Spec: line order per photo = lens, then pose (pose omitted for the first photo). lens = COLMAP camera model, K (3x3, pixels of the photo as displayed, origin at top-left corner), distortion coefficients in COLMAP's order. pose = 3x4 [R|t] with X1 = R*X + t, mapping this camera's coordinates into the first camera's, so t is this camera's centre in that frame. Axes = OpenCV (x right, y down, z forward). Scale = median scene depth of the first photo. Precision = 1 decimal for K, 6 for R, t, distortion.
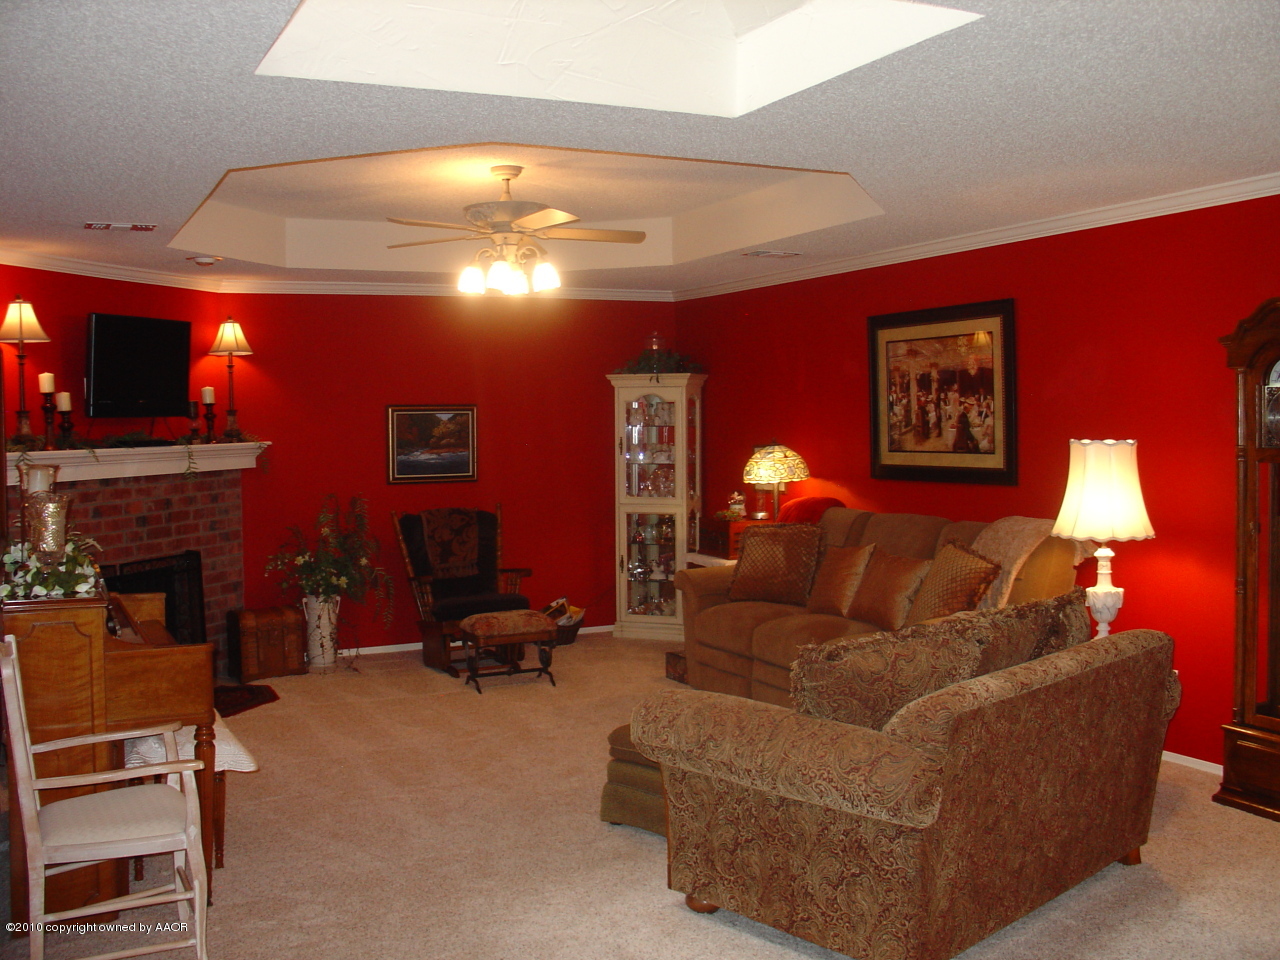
lens RADIAL K [[1271.0, 0, 671.0], [0, 1271.0, 463.1], [0, 0, 1]] dist [-0.197499, 0.222897]
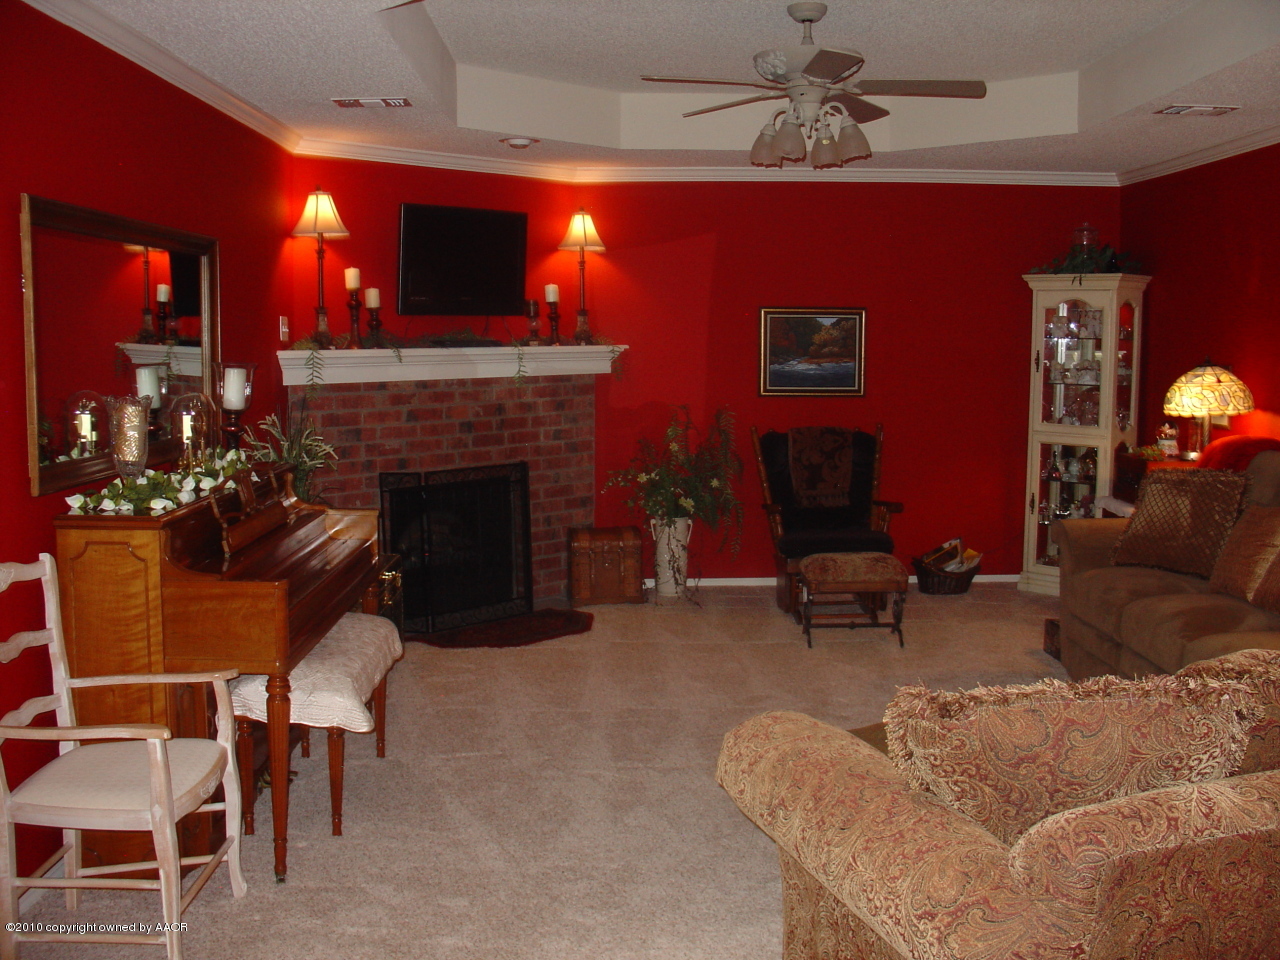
lens RADIAL K [[1271.0, 0, 671.0], [0, 1271.0, 463.1], [0, 0, 1]] dist [-0.197499, 0.222897]
pose [[0.901074, 0.058674, -0.429679, 0.119169], [-0.028982, 0.996737, 0.075331, -0.002377], [0.432697, -0.055426, 0.899834, 0.192457]]
